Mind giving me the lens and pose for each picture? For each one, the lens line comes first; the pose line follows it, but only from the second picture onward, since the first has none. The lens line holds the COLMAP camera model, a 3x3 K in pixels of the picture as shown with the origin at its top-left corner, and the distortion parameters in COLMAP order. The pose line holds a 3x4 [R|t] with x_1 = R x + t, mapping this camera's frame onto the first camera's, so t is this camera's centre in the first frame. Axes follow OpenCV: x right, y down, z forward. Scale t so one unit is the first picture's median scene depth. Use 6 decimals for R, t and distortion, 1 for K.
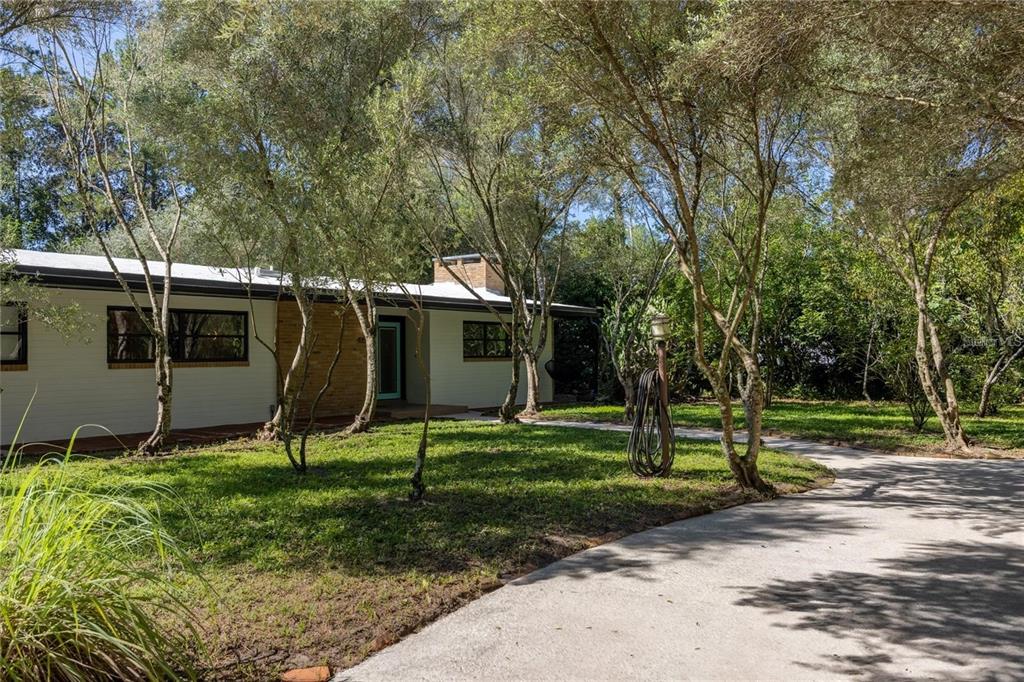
lens RADIAL K [[798.2, 0, 512.0], [0, 798.2, 341.0], [0, 0, 1]] dist [0.002951, 0.001200]
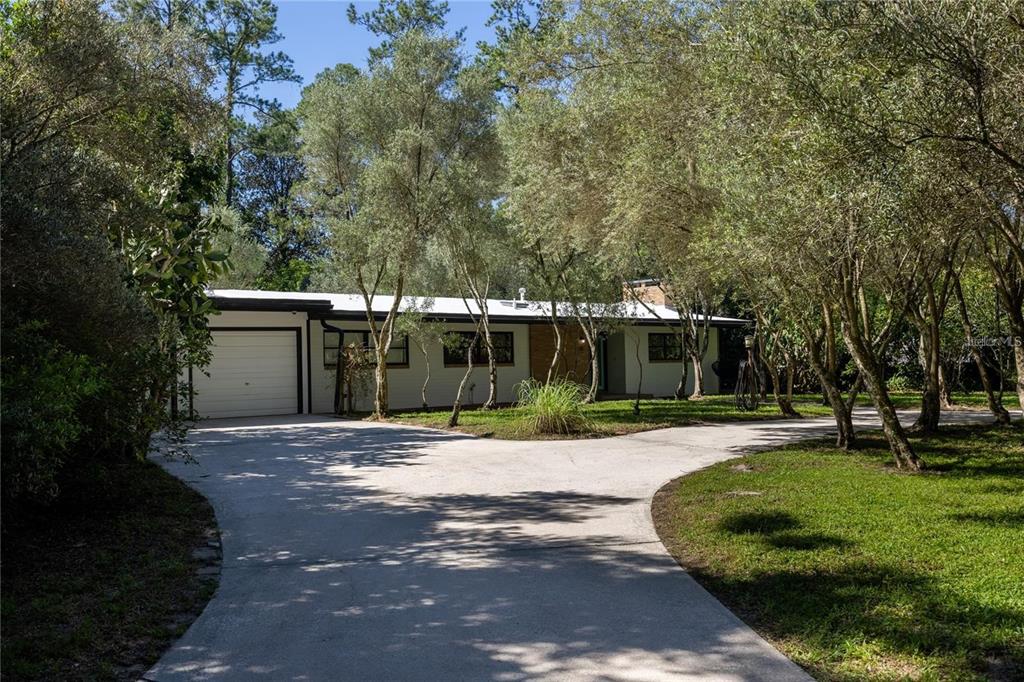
lens RADIAL K [[968.8, 0, 512.0], [0, 968.8, 341.0], [0, 0, 1]] dist [-0.000265, 0.000535]
pose [[0.981726, -0.017717, -0.189472, 0.027937], [0.016576, 0.999834, -0.007603, -0.003349], [0.189576, 0.004323, 0.981857, -0.787305]]
